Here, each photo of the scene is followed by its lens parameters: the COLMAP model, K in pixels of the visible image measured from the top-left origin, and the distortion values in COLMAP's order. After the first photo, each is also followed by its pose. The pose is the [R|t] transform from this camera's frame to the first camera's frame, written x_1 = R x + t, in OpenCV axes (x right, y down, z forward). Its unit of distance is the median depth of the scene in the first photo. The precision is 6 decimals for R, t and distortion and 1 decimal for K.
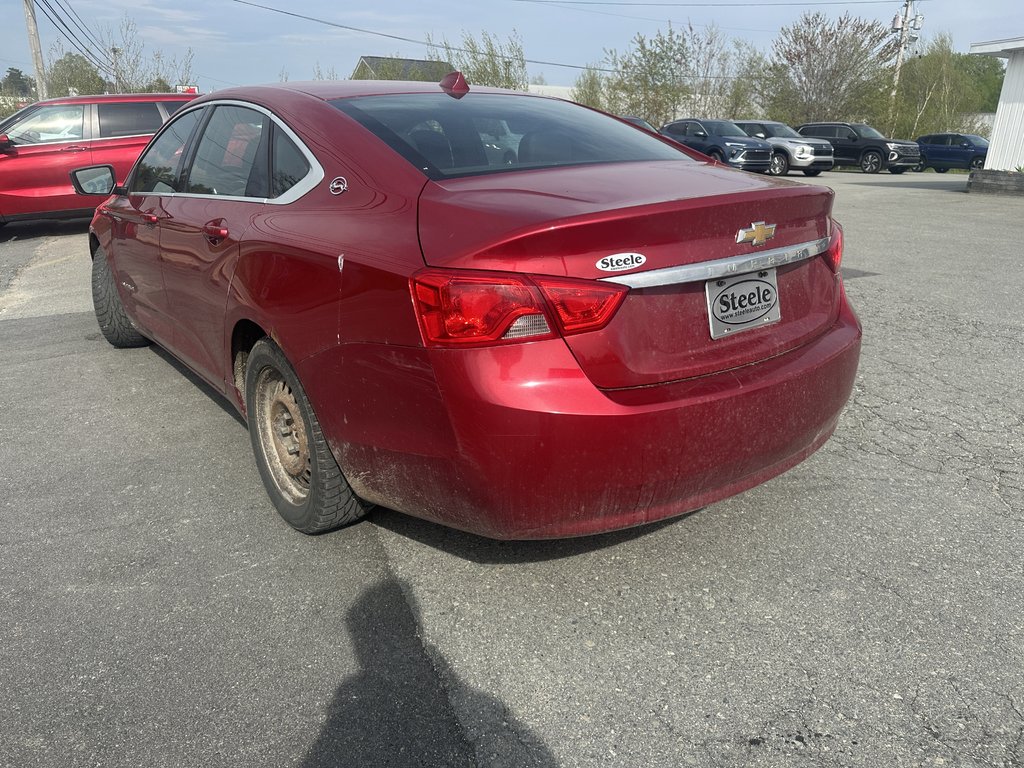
lens RADIAL K [[734.3, 0, 512.0], [0, 734.3, 384.0], [0, 0, 1]] dist [0.043093, -0.055574]
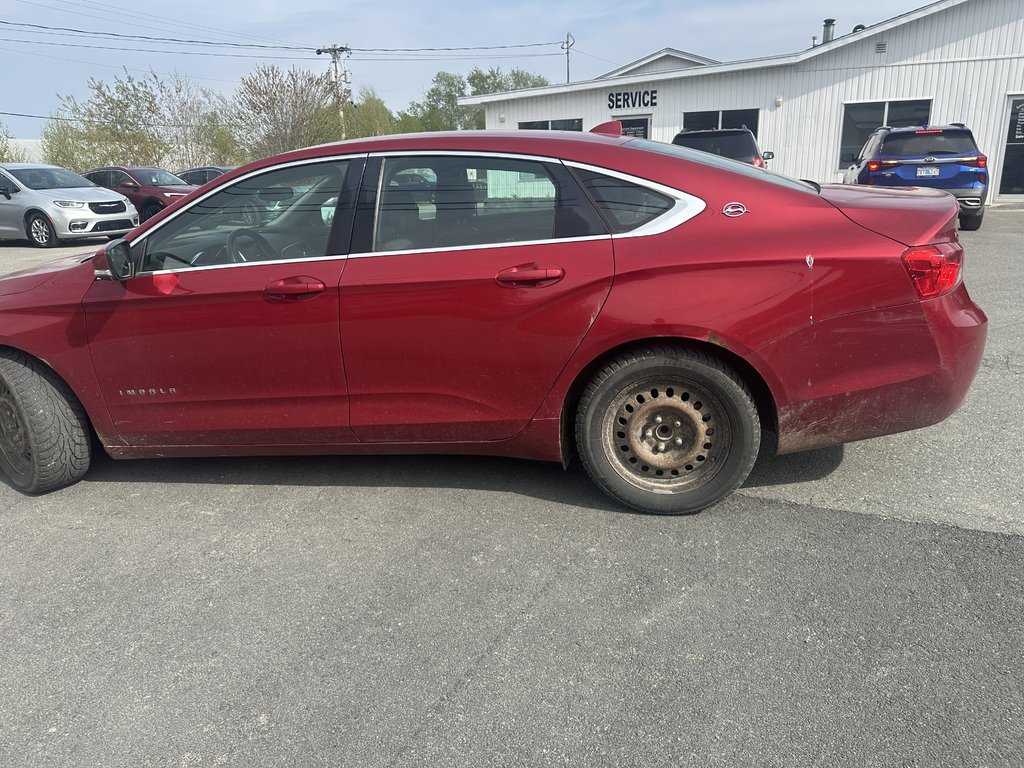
lens RADIAL K [[734.3, 0, 512.0], [0, 734.3, 384.0], [0, 0, 1]] dist [0.043093, -0.055574]
pose [[0.748292, -0.227170, 0.623260, -1.494708], [0.261795, 0.964406, 0.037200, -0.140831], [-0.609527, 0.135330, 0.781129, 0.319540]]
